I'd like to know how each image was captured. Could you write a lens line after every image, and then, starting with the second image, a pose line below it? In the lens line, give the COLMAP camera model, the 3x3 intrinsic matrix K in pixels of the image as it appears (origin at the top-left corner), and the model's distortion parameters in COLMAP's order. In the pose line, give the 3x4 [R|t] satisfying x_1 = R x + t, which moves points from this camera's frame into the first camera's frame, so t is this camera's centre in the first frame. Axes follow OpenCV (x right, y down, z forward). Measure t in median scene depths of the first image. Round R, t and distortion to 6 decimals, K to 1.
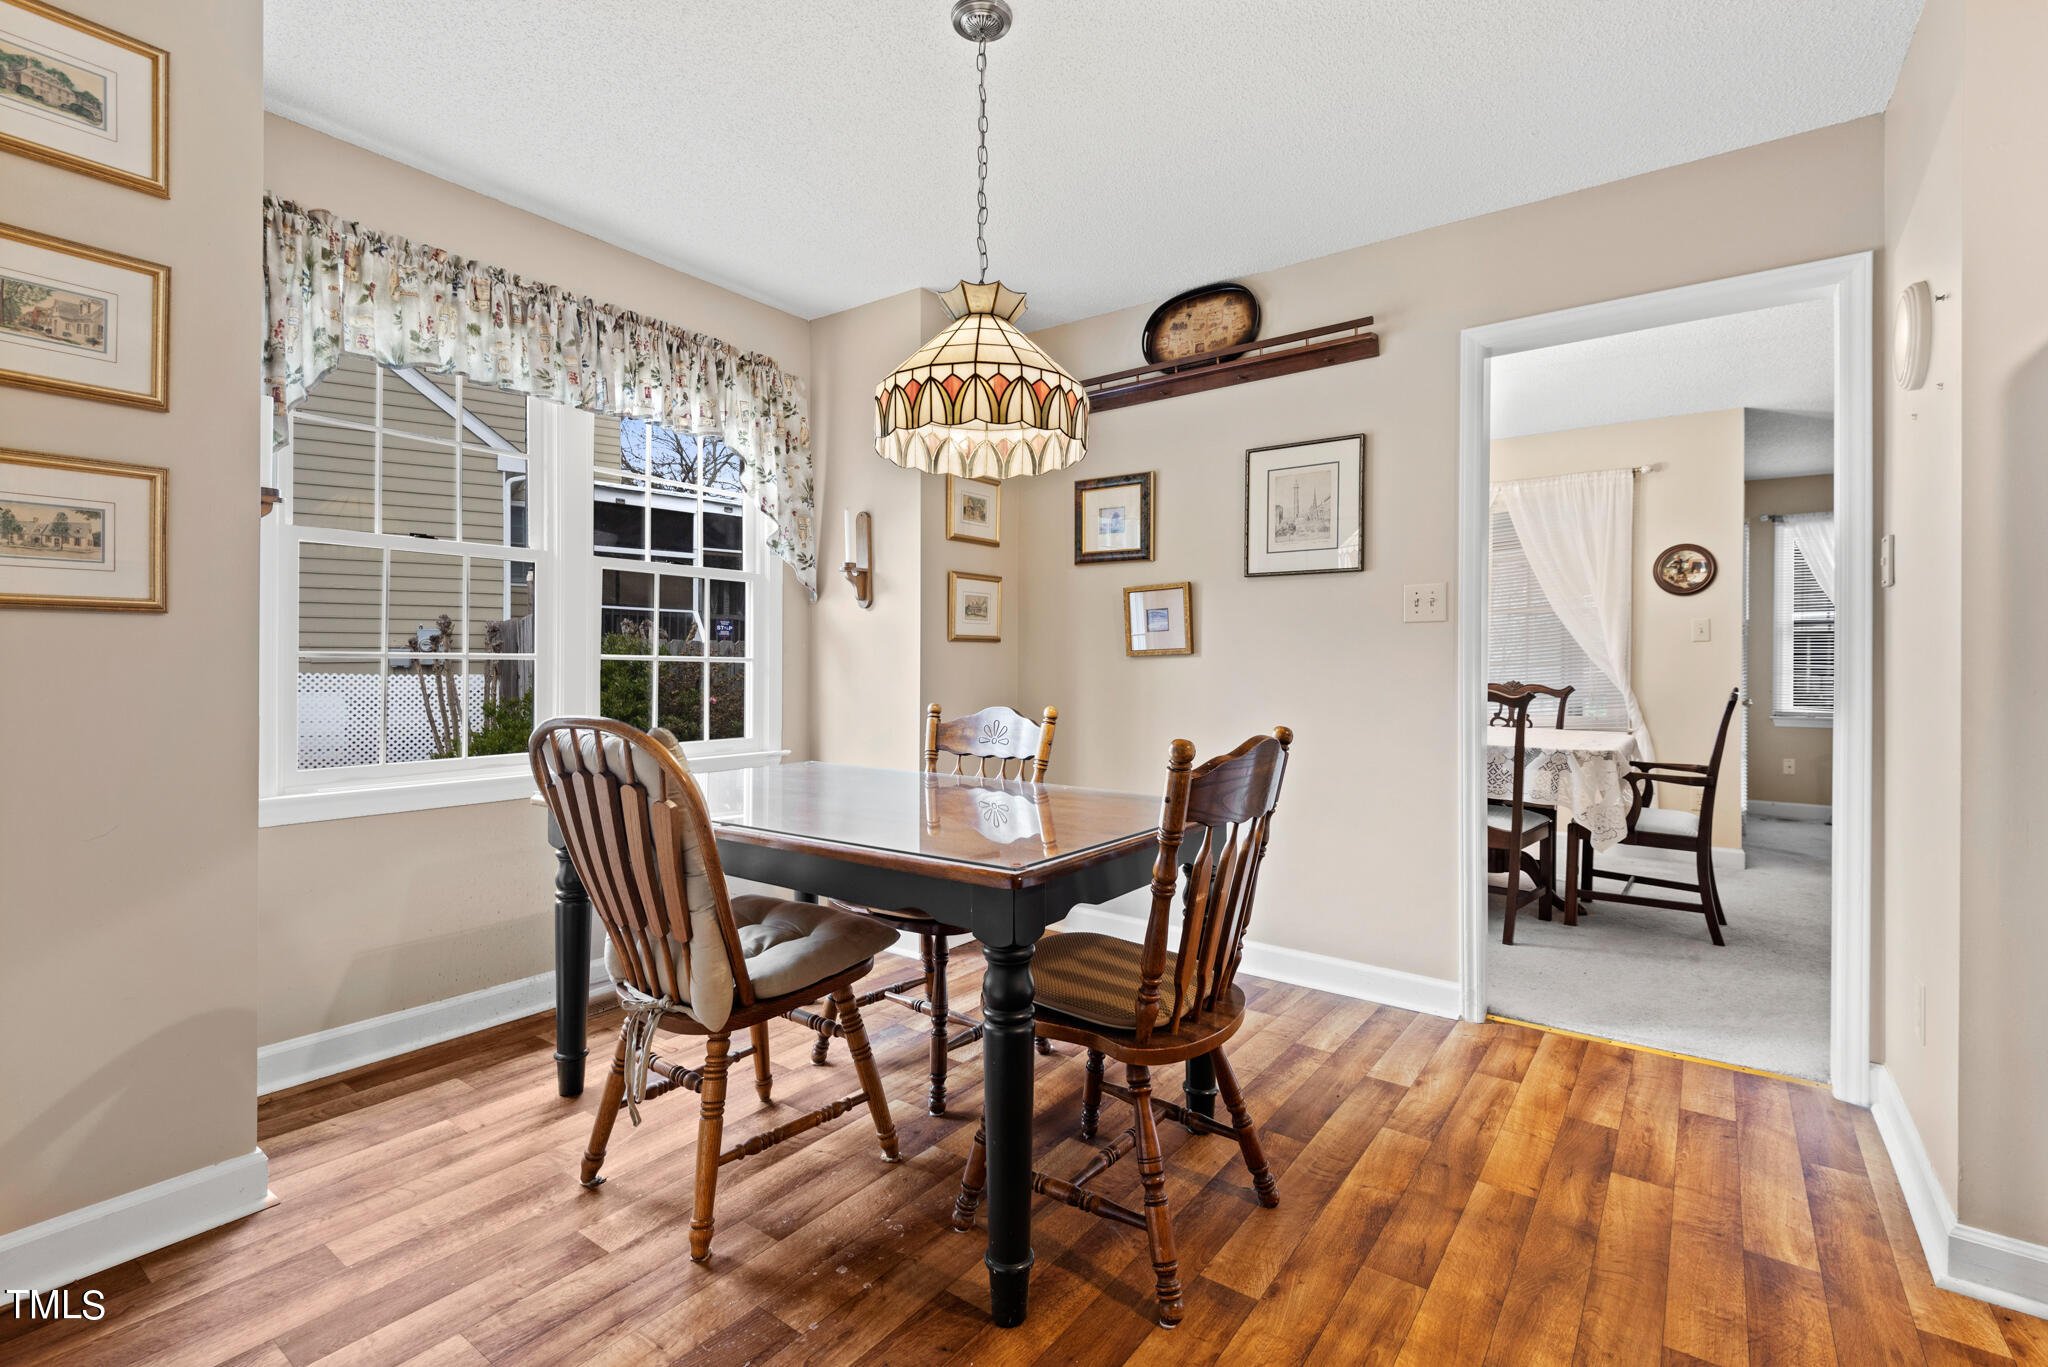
lens RADIAL K [[937.3, 0, 1025.3], [0, 937.3, 668.9], [0, 0, 1]] dist [0.013147, -0.004691]
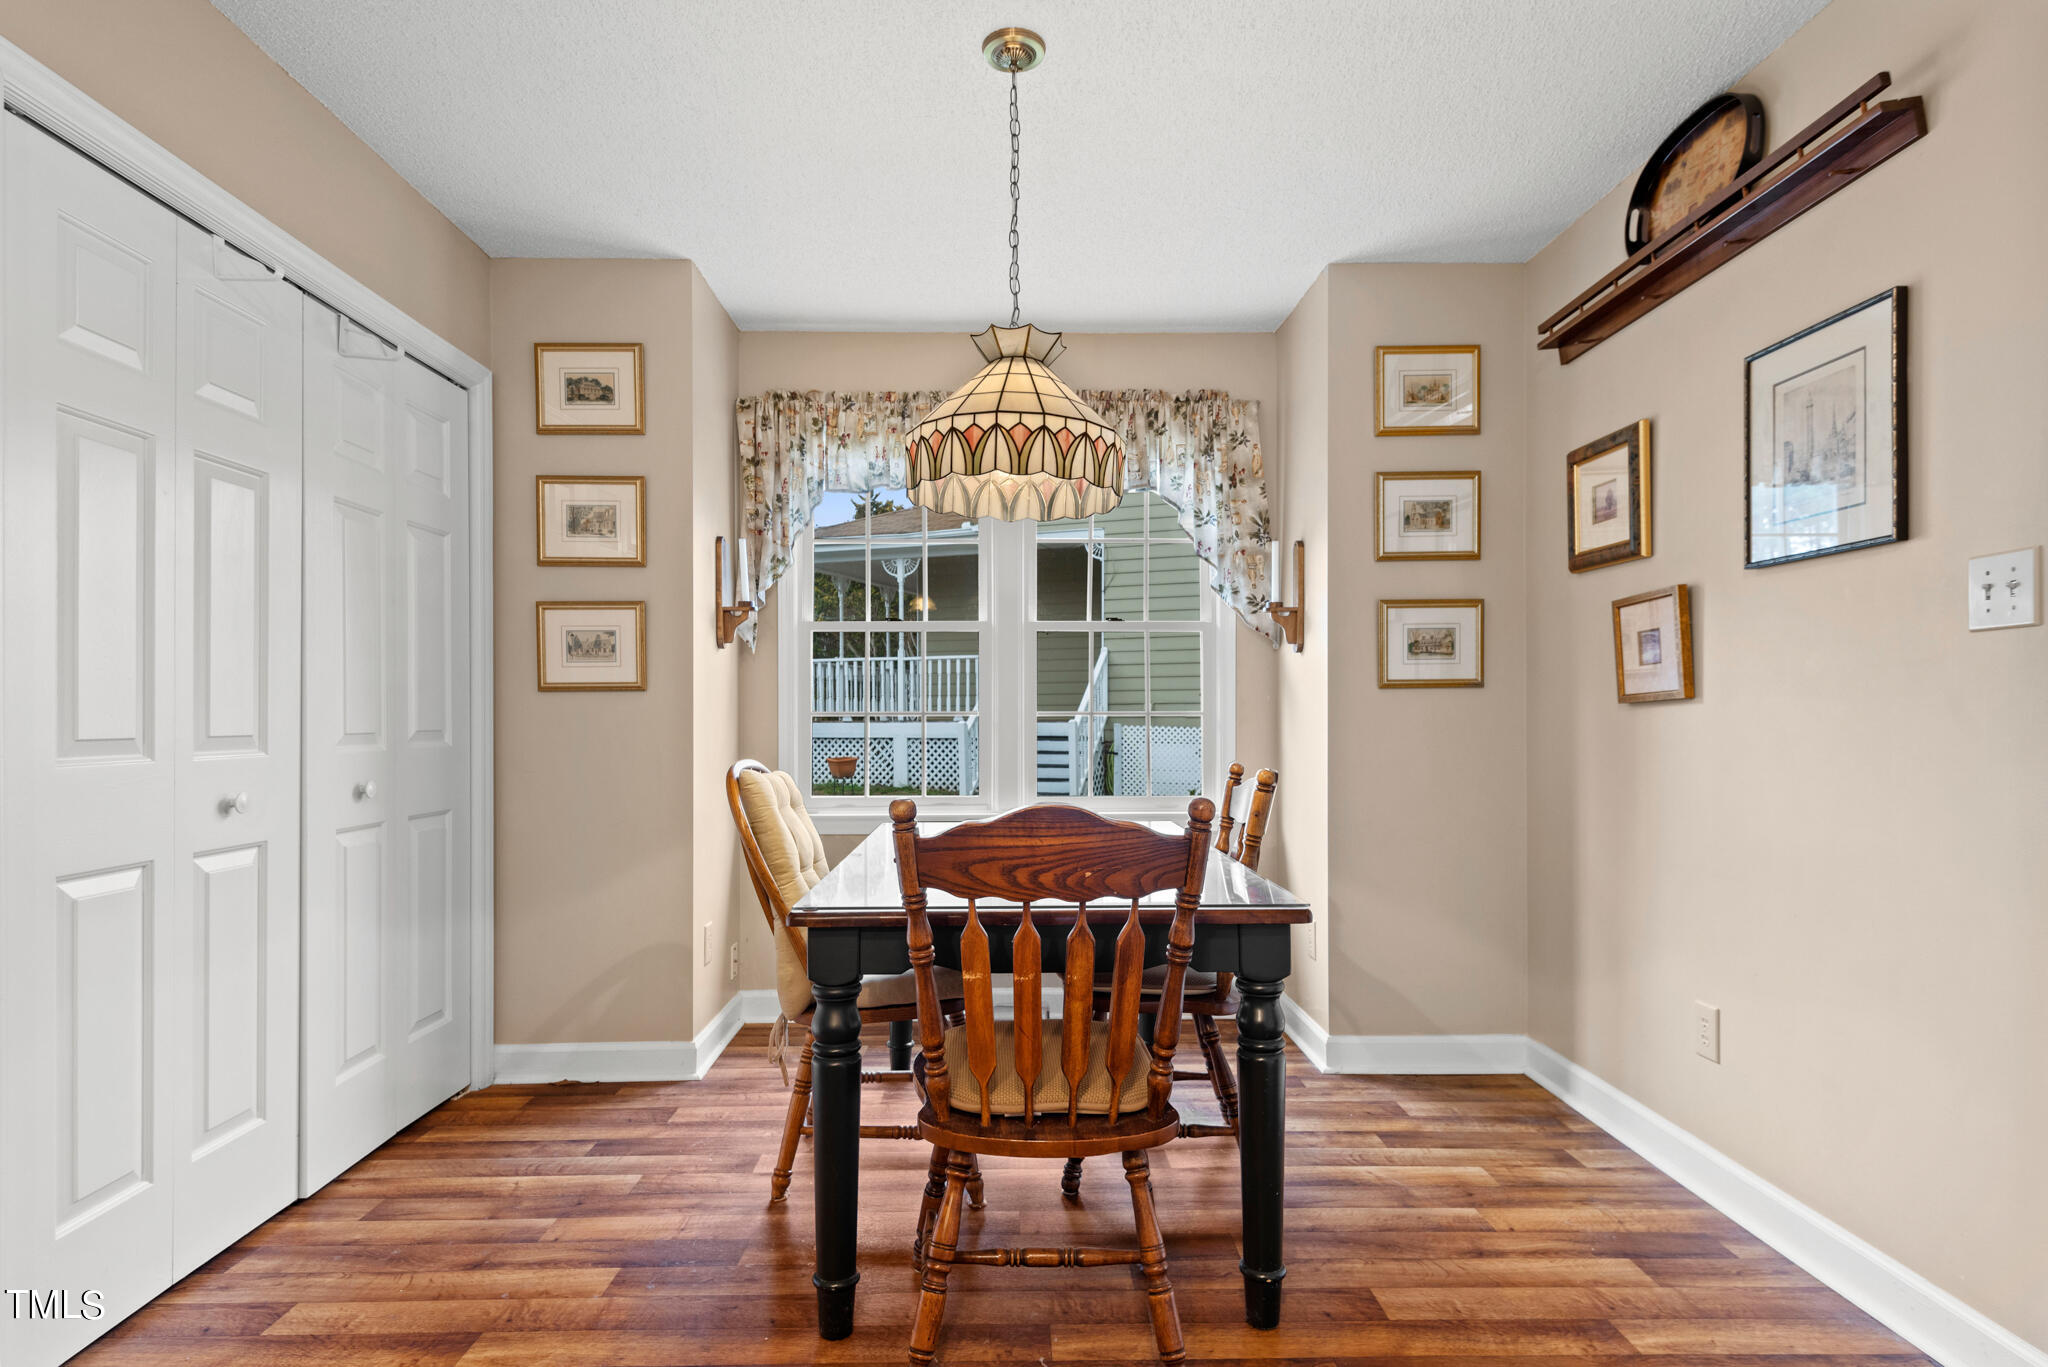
lens RADIAL K [[1095.6, 0, 1022.1], [0, 1095.6, 723.2], [0, 0, 1]] dist [0.019417, -0.001197]
pose [[0.605146, -0.000885, -0.796114, 0.513059], [0.003307, 0.999994, 0.001402, -0.001635], [0.796108, -0.003481, 0.605145, 0.195265]]
